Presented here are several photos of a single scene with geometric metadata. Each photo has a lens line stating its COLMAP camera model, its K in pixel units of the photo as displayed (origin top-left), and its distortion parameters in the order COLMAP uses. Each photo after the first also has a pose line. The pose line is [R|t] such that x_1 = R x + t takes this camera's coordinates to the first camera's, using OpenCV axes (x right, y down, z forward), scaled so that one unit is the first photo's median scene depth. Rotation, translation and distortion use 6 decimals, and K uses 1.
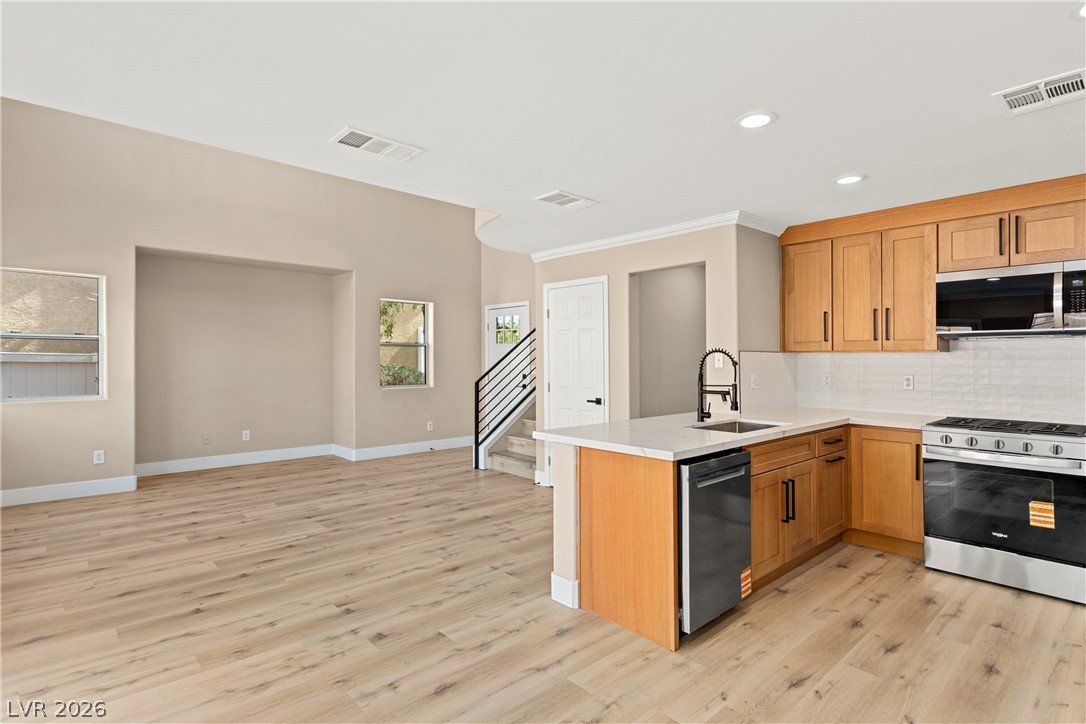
lens RADIAL K [[548.0, 0, 546.9], [0, 548.0, 353.1], [0, 0, 1]] dist [0.007690, -0.001391]
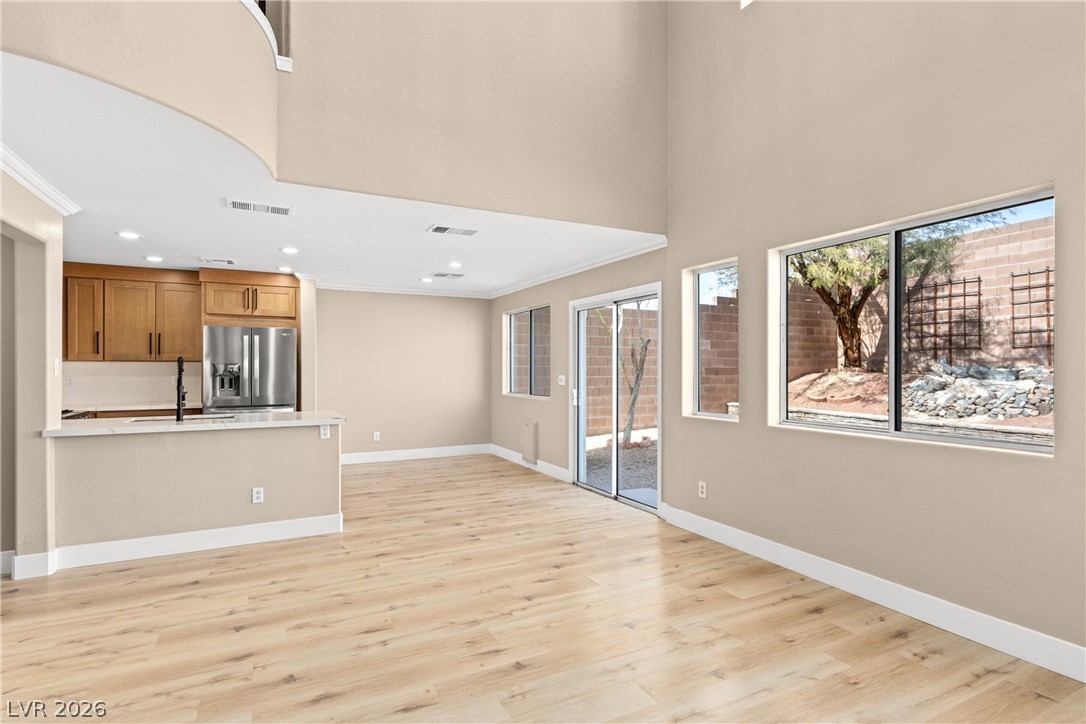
lens RADIAL K [[542.9, 0, 546.2], [0, 542.9, 366.2], [0, 0, 1]] dist [0.005932, 0.000509]
pose [[-0.964474, -0.003521, 0.264155, -0.664176], [-0.007530, 0.999871, -0.014163, 0.018986], [-0.264071, -0.015649, -0.964376, 1.675790]]
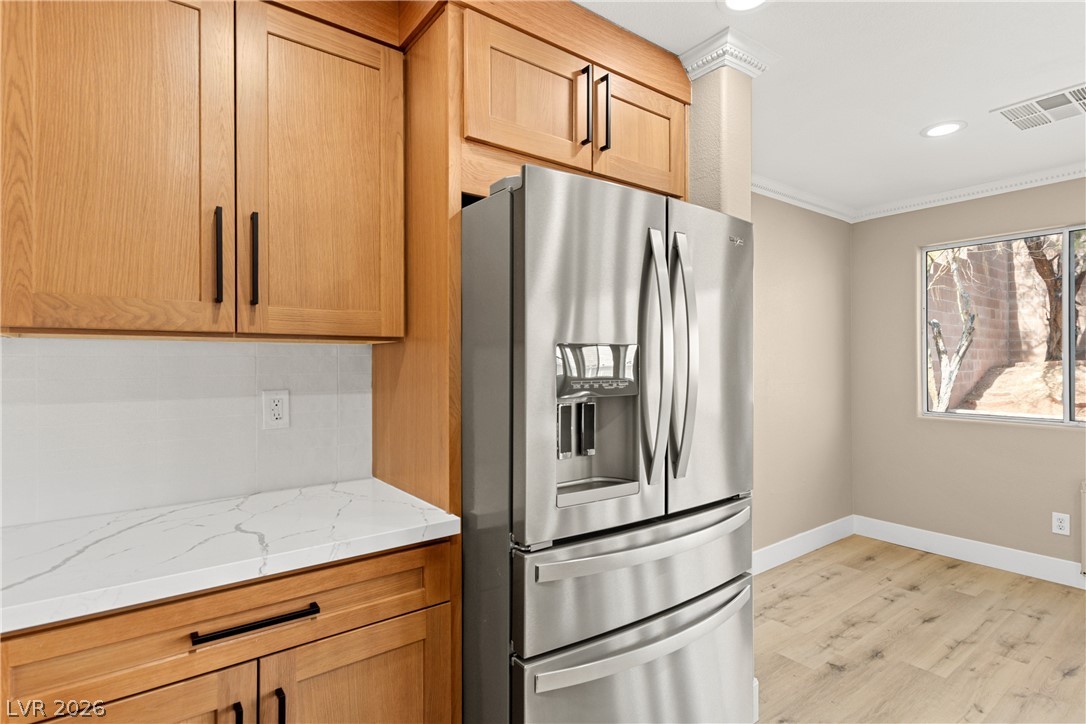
lens RADIAL K [[545.7, 0, 543.0], [0, 545.7, 362.0], [0, 0, 1]] dist [0.005224, -0.000333]
pose [[-0.994599, -0.000553, 0.103792, 0.540564], [-0.001934, 0.999911, -0.013214, 0.012996], [-0.103775, -0.013343, -0.994511, 0.835779]]
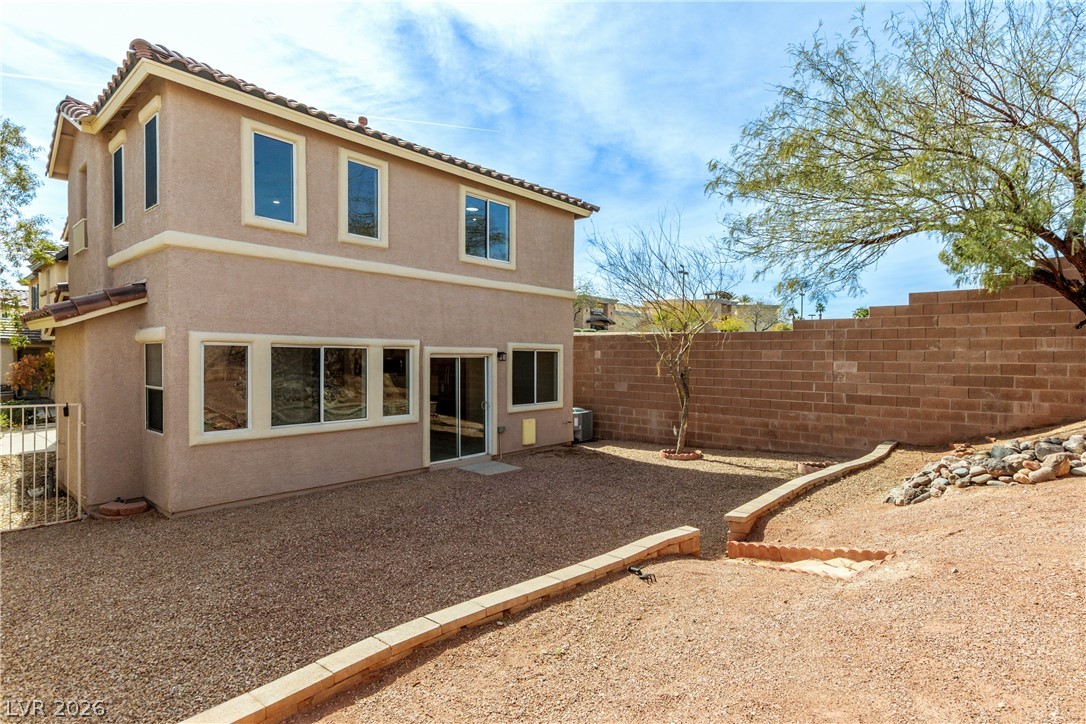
lens RADIAL K [[548.0, 0, 546.9], [0, 548.0, 353.1], [0, 0, 1]] dist [0.007690, -0.001391]
pose [[-0.107503, -0.007268, 0.994178, -3.089323], [-0.014438, 0.999879, 0.005749, -0.206904], [-0.994100, -0.013735, -0.107595, 0.213301]]
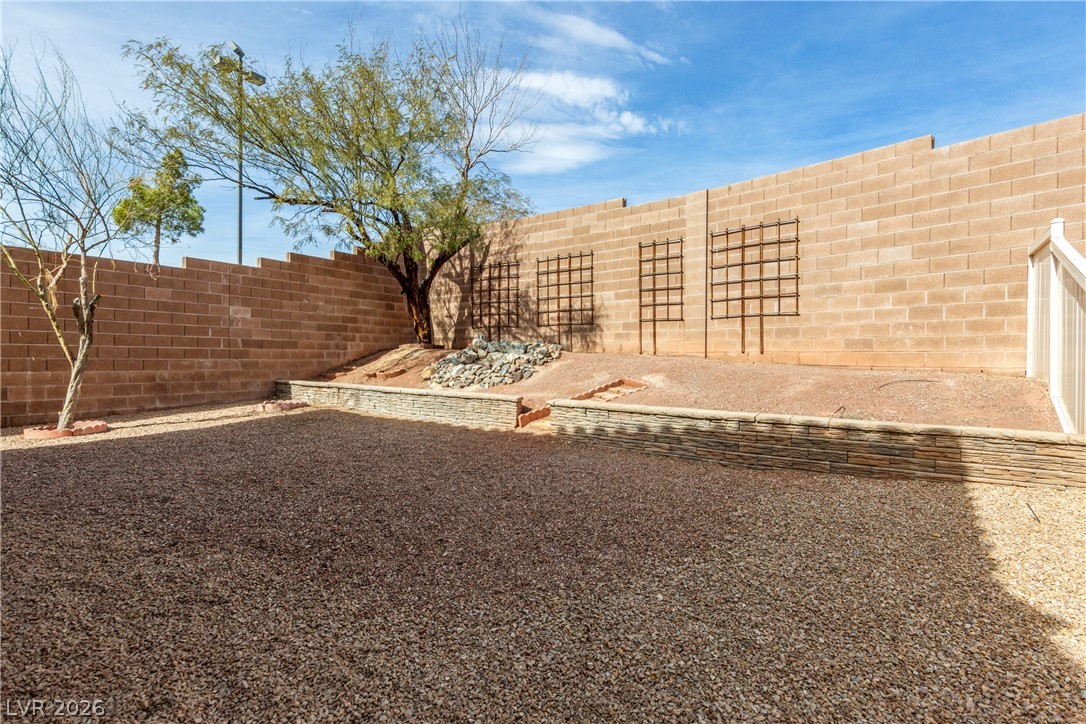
lens RADIAL K [[542.9, 0, 546.2], [0, 542.9, 366.2], [0, 0, 1]] dist [0.005932, 0.000509]
pose [[-0.972279, -0.009164, -0.233645, -1.515320], [-0.010008, 0.999947, 0.002425, 0.084880], [0.233610, 0.004696, -0.972319, 1.397327]]
